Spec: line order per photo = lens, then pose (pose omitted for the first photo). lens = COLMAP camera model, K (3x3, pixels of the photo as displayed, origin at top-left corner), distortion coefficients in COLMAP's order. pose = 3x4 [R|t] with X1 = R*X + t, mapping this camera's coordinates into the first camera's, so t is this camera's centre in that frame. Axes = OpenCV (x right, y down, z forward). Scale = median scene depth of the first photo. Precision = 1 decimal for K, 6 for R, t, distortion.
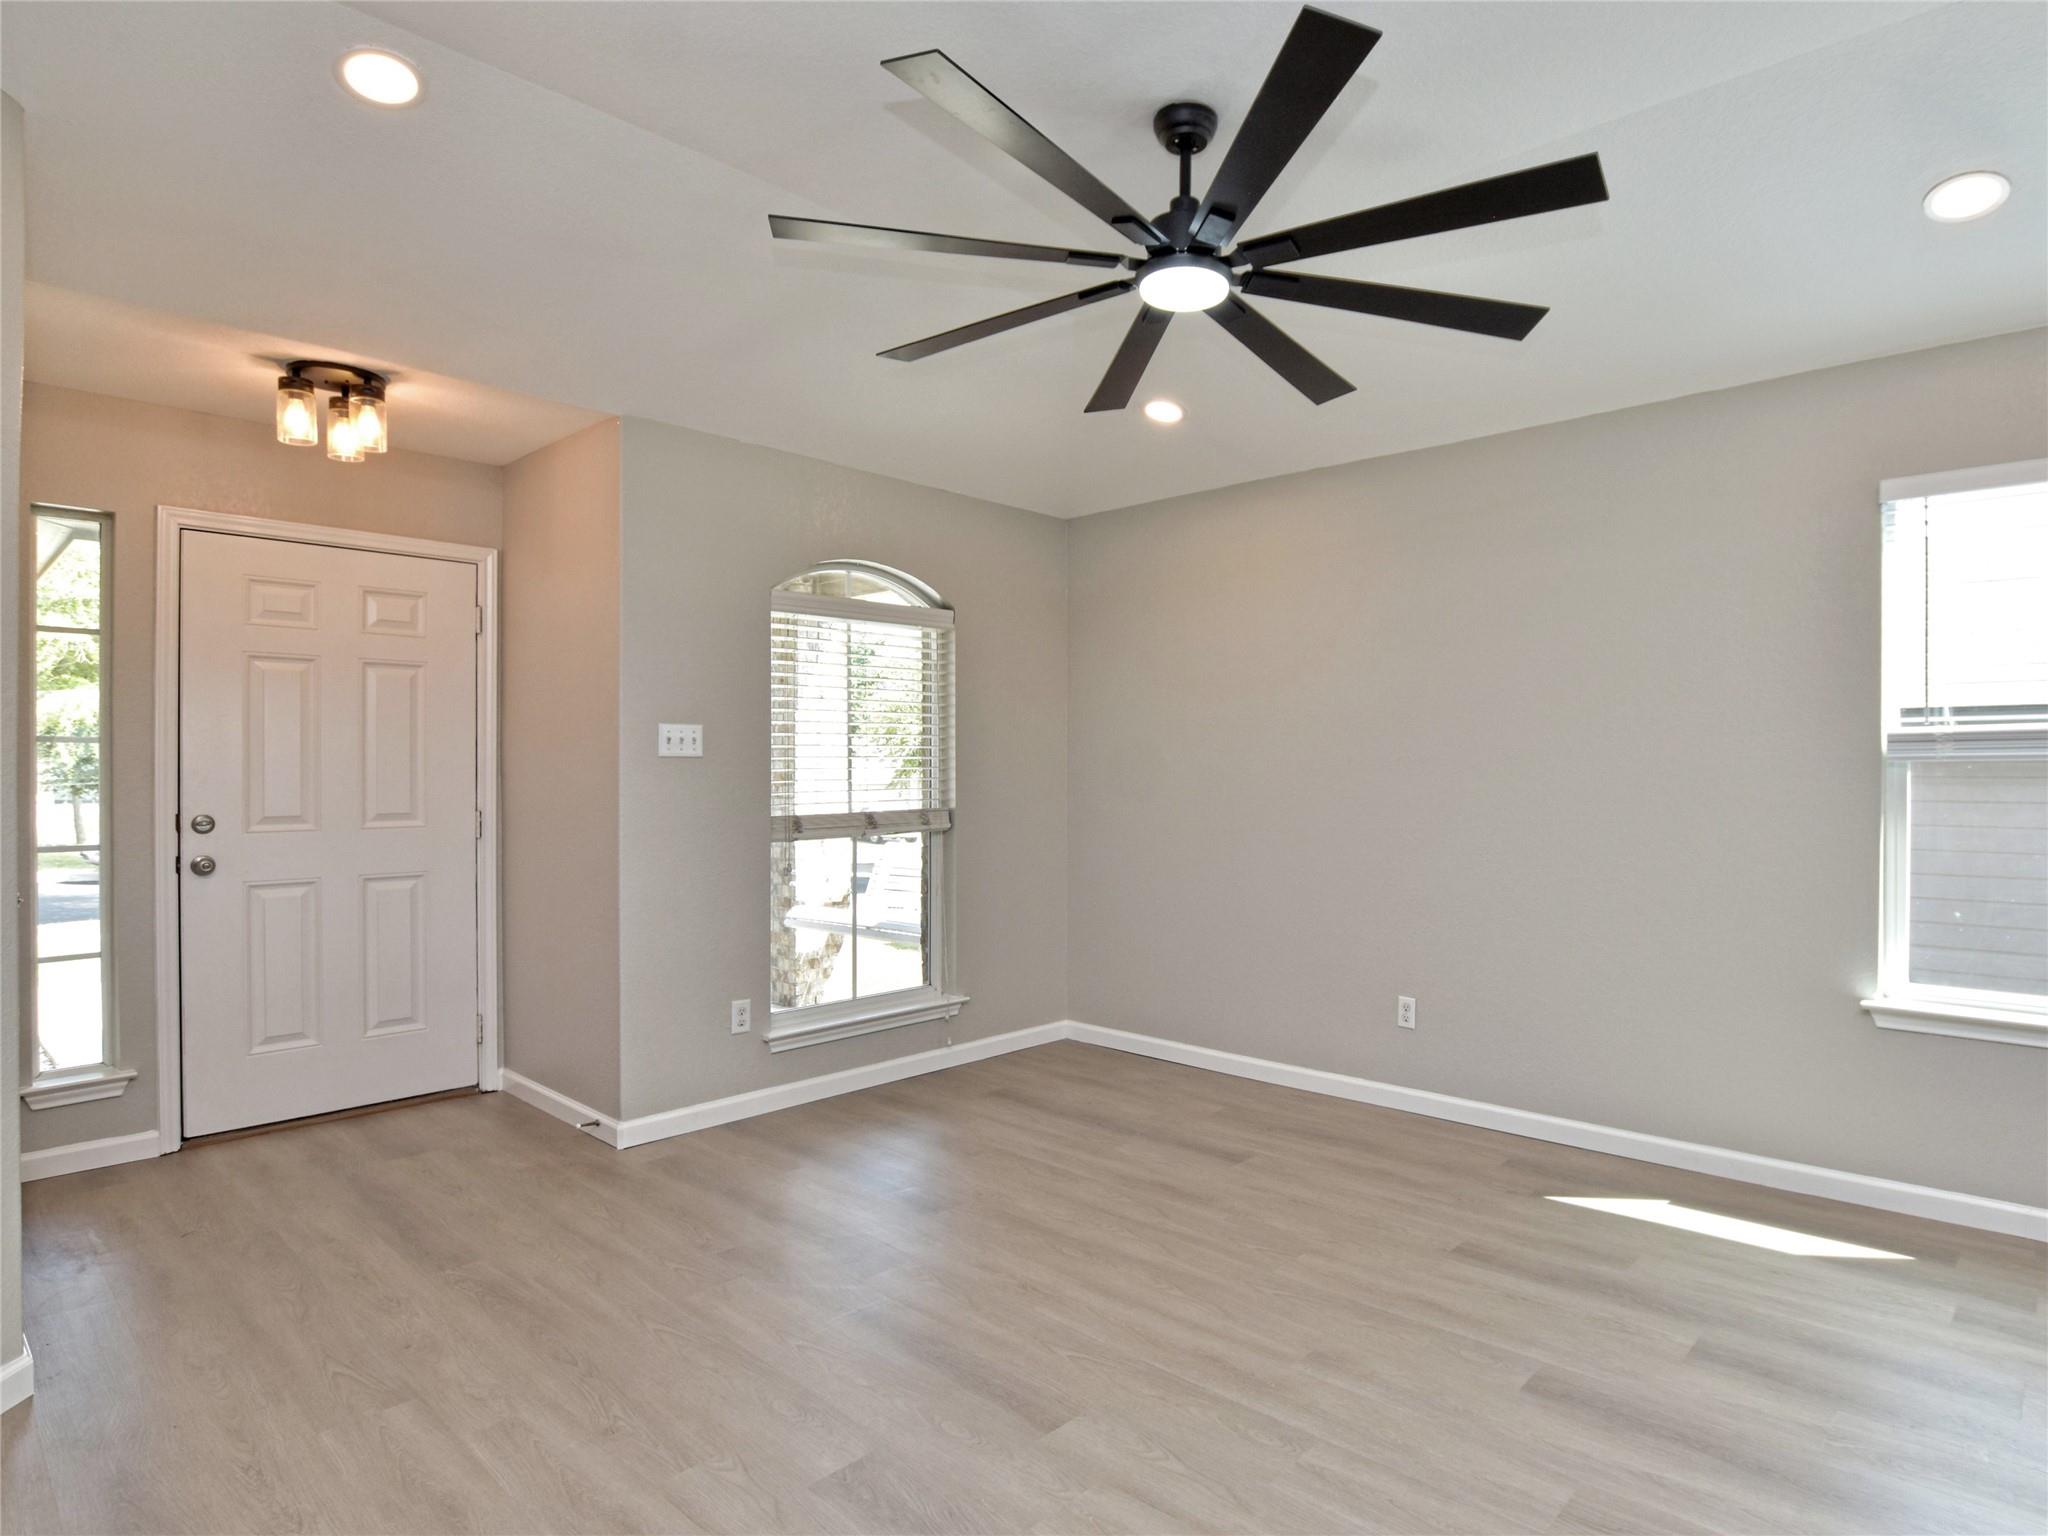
lens RADIAL K [[1124.6, 0, 1135.9], [0, 1124.6, 772.8], [0, 0, 1]] dist [-0.045826, 0.011254]
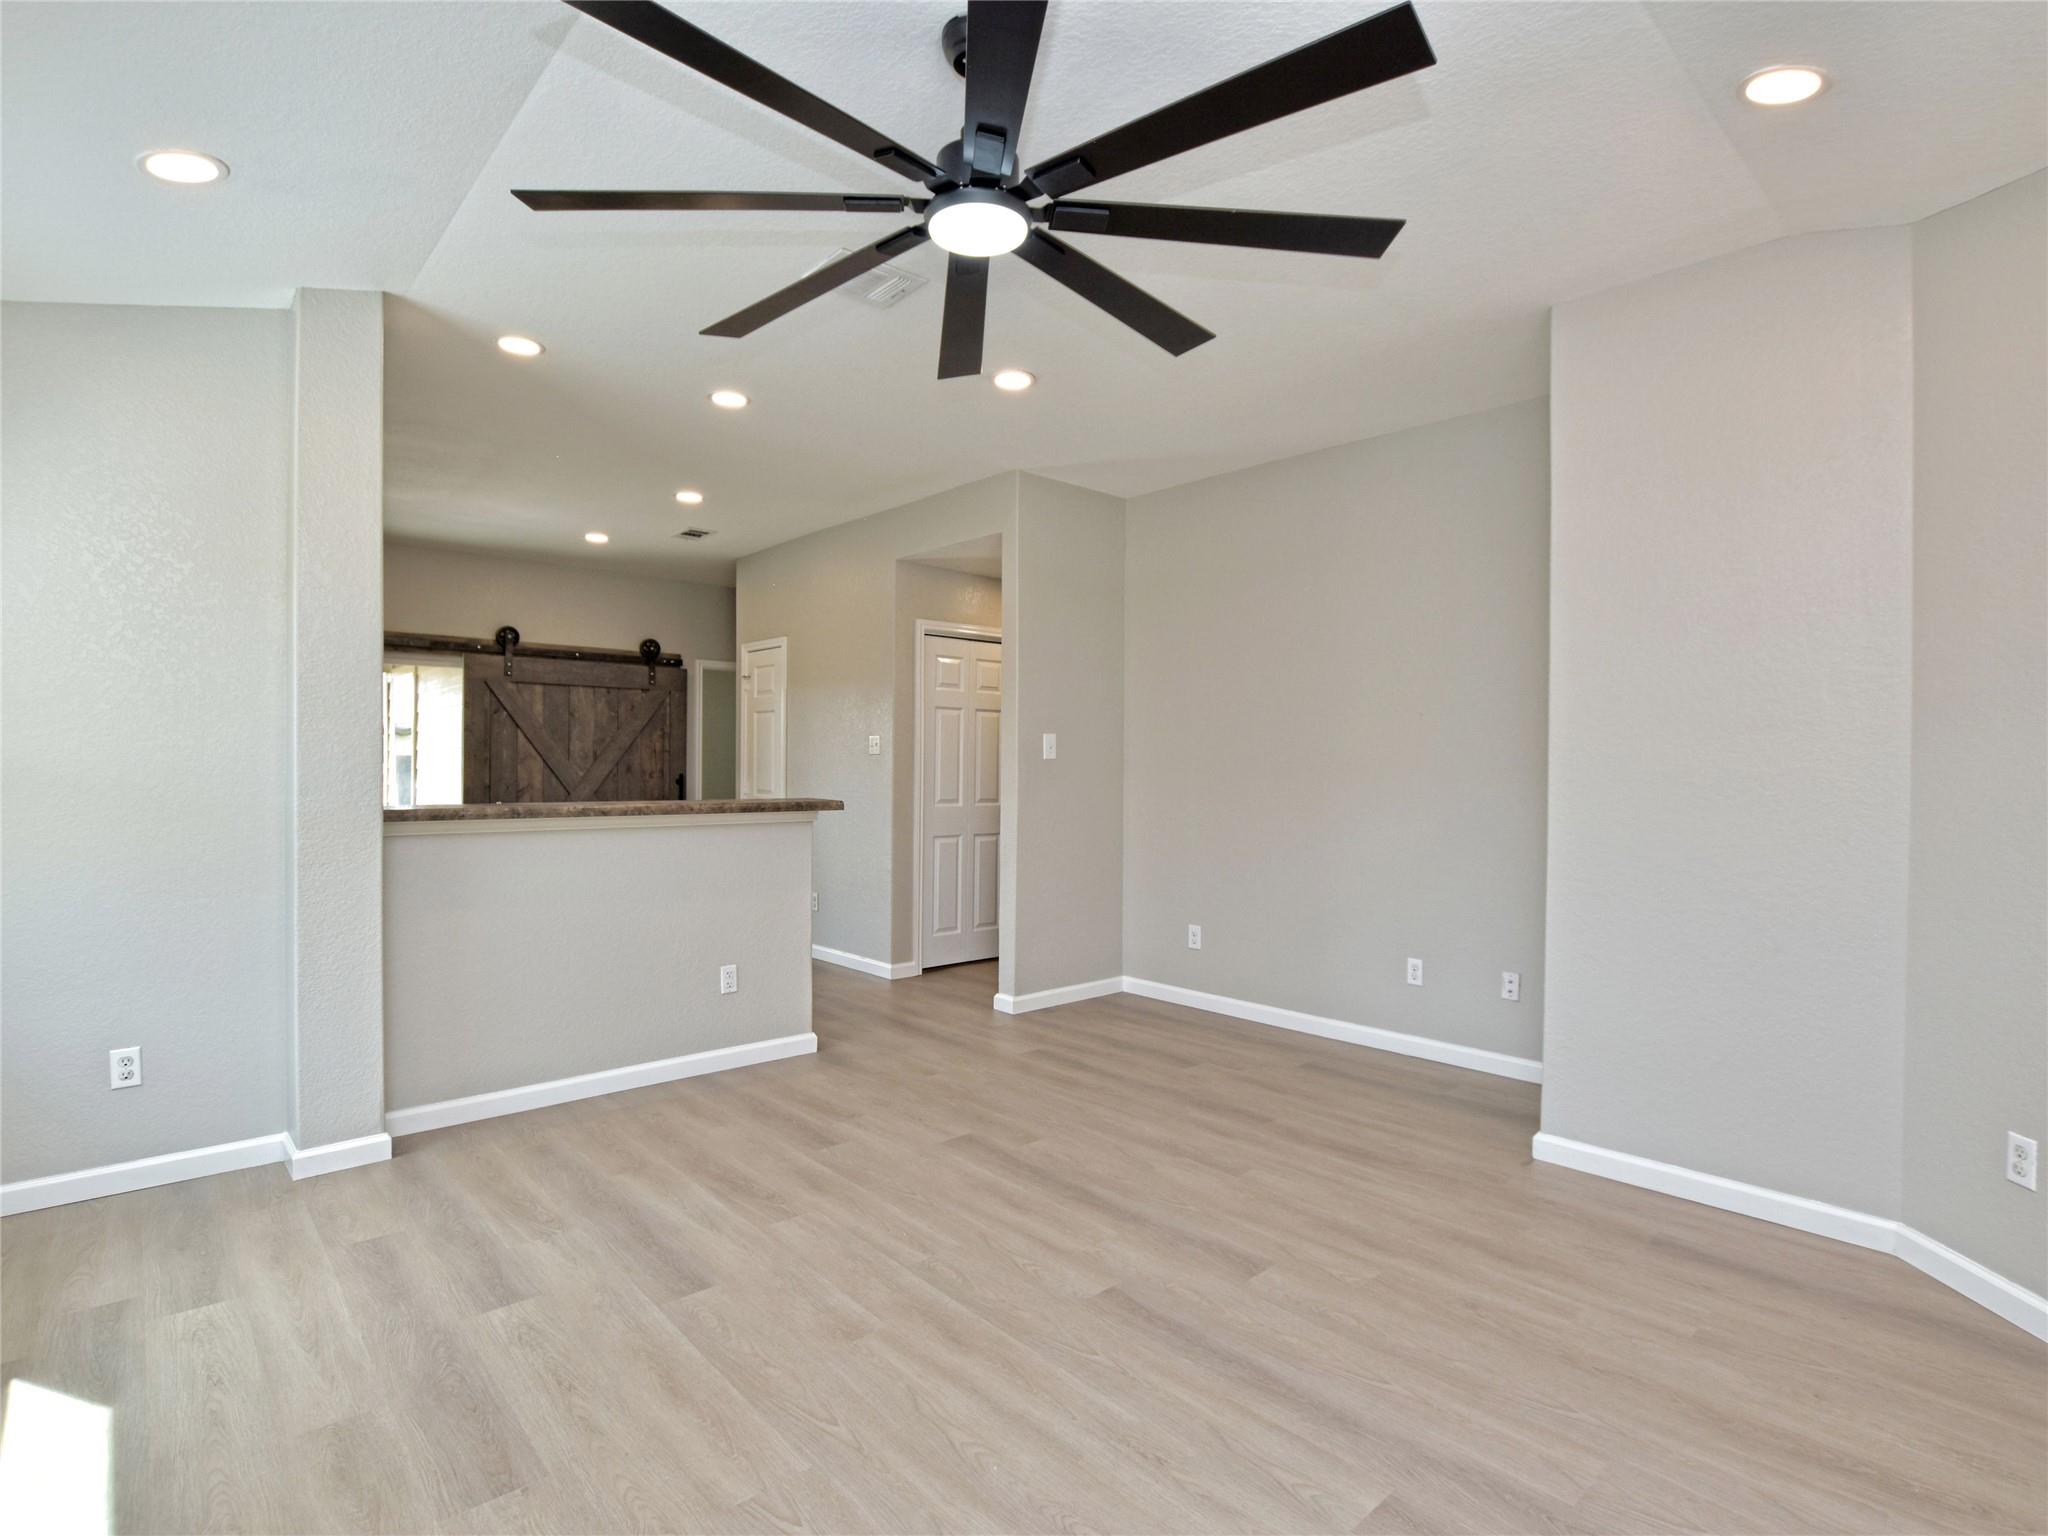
lens RADIAL K [[1014.9, 0, 1026.8], [0, 1014.9, 775.2], [0, 0, 1]] dist [-0.039080, 0.005455]
pose [[-0.992886, -0.008168, 0.118792, -0.066883], [-0.006928, 0.999917, 0.010844, -0.000347], [-0.118870, 0.009943, -0.992860, 1.259347]]
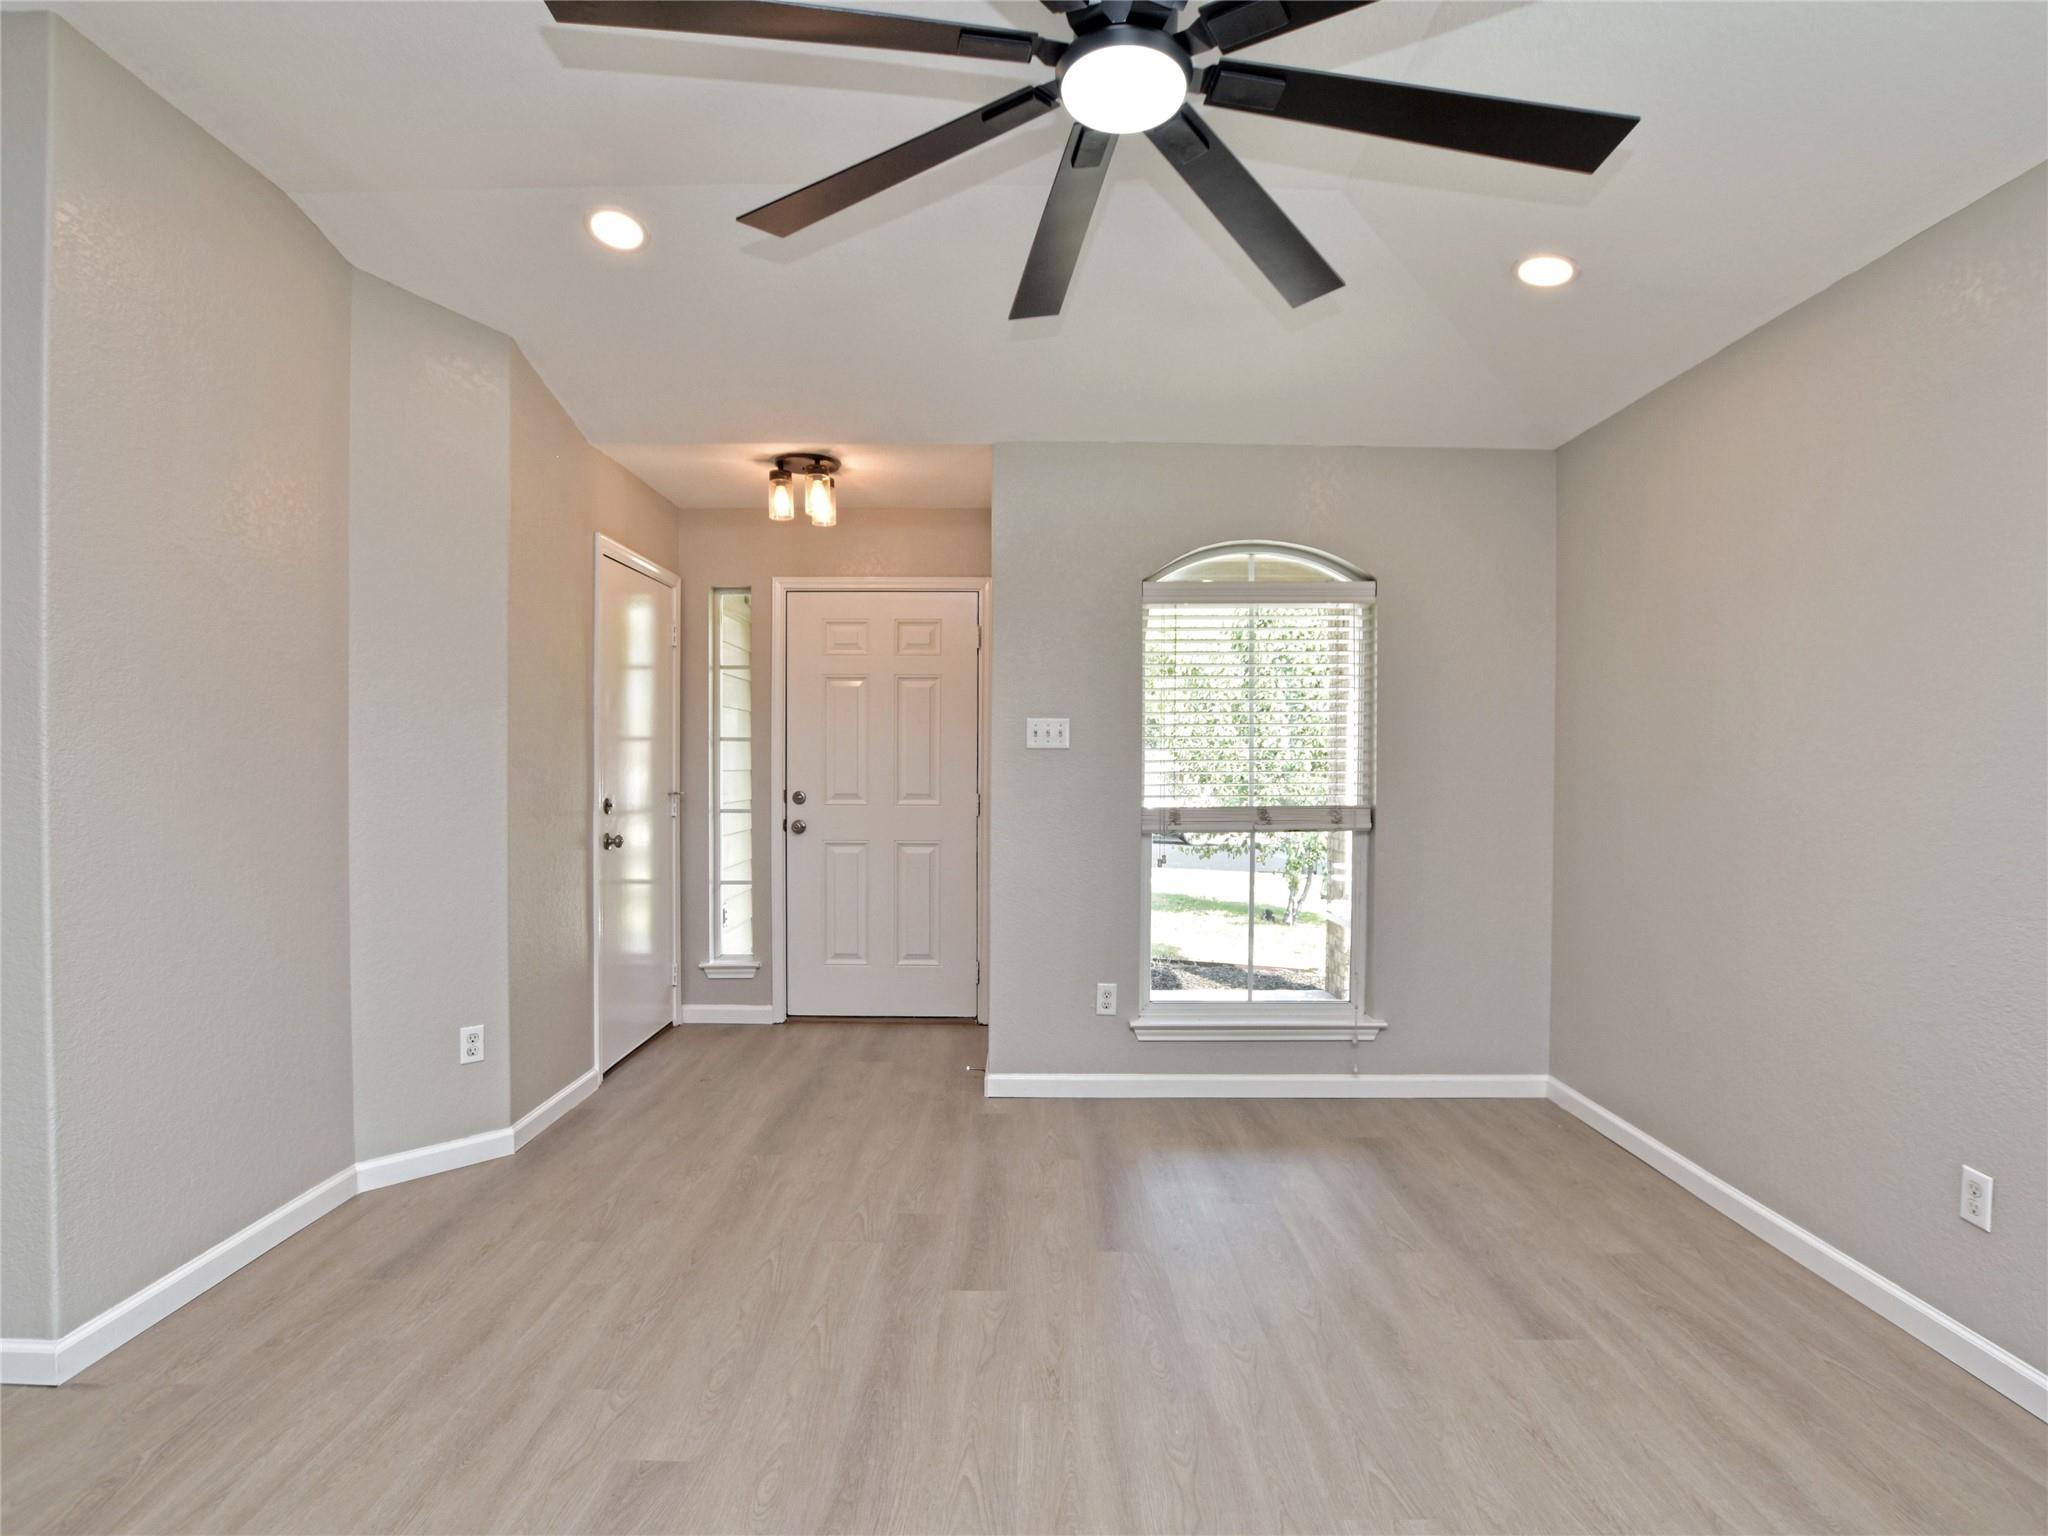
lens RADIAL K [[1014.9, 0, 1026.8], [0, 1014.9, 775.2], [0, 0, 1]] dist [-0.039080, 0.005455]
pose [[0.654157, 0.014045, -0.756228, 0.344490], [-0.006662, 0.999896, 0.012808, -0.001001], [0.756329, -0.003341, 0.654183, 0.370789]]
